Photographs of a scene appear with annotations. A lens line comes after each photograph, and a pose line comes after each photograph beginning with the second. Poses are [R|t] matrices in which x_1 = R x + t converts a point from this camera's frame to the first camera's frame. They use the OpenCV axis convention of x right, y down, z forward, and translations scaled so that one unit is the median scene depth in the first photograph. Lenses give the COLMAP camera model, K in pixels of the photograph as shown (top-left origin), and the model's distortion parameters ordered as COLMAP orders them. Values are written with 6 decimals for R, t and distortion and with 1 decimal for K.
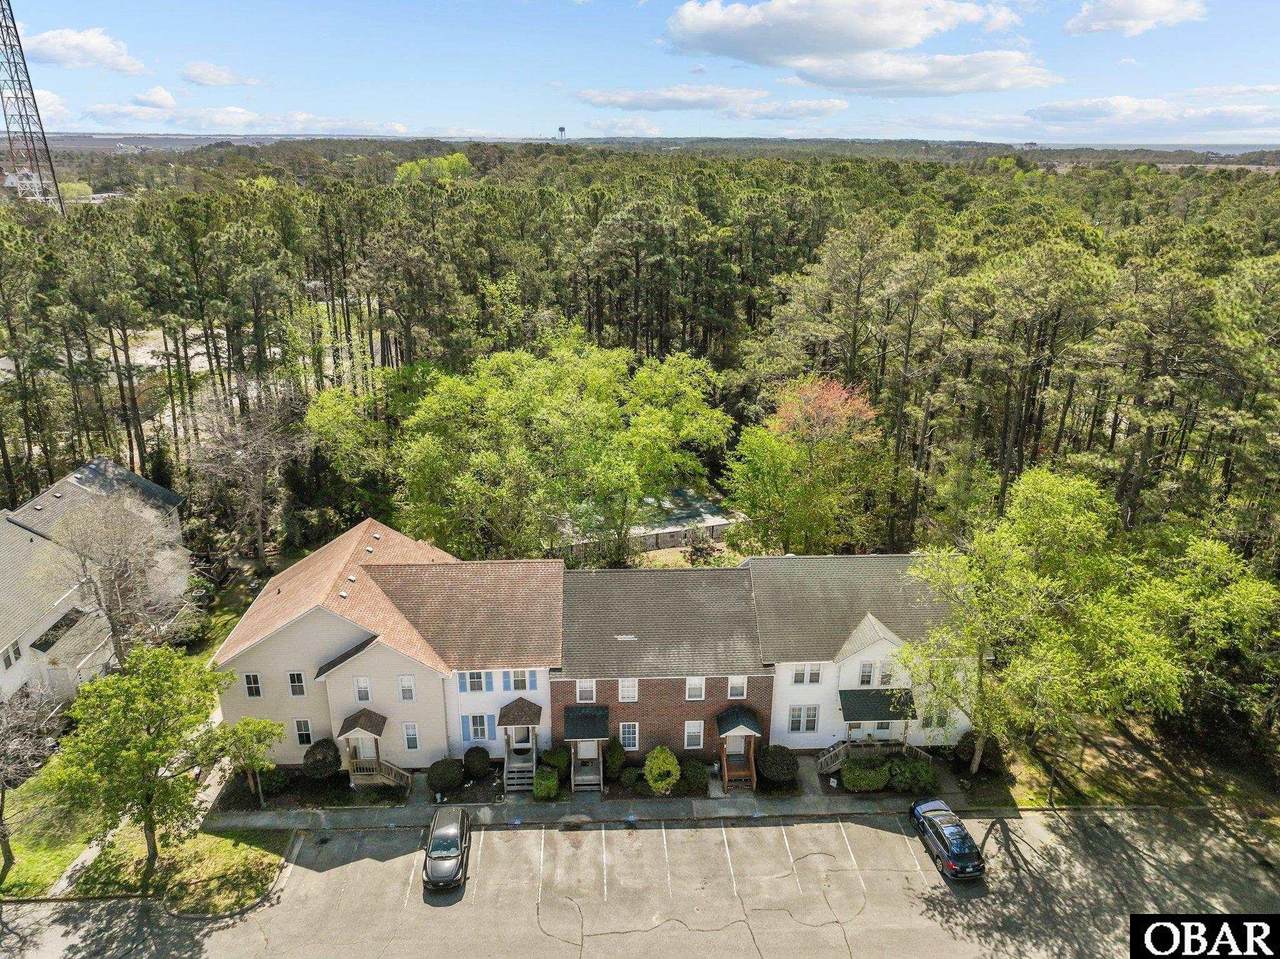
lens RADIAL K [[926.8, 0, 641.8], [0, 926.8, 512.9], [0, 0, 1]] dist [0.002000, 0.006568]
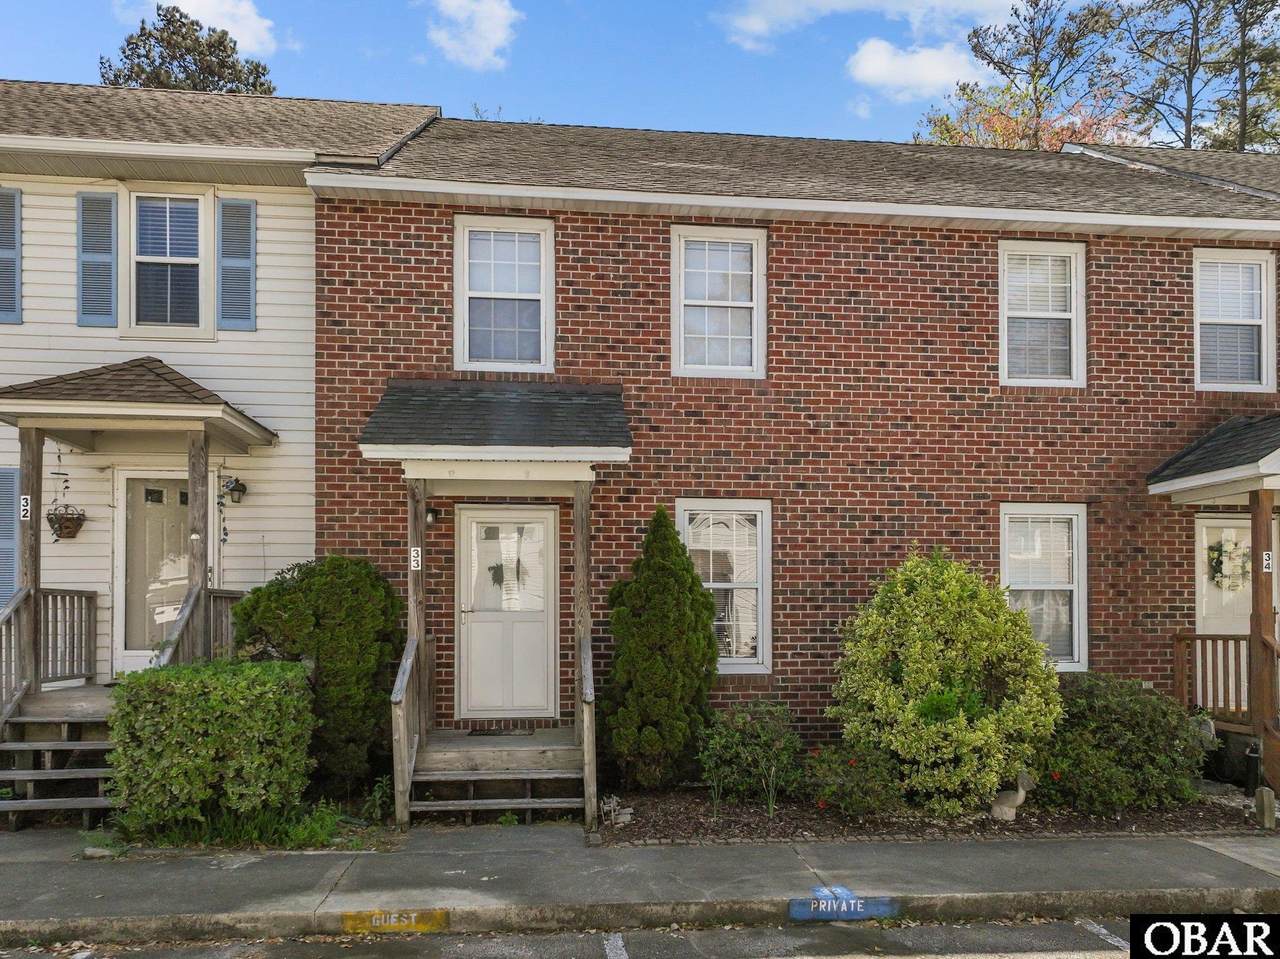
lens RADIAL K [[995.5, 0, 638.8], [0, 995.5, 590.8], [0, 0, 1]] dist [0.009668, 0.003993]
pose [[0.998823, -0.013478, 0.046601, -0.042319], [0.030604, 0.920420, -0.389730, 0.328766], [-0.037640, 0.390697, 0.919749, 0.825348]]
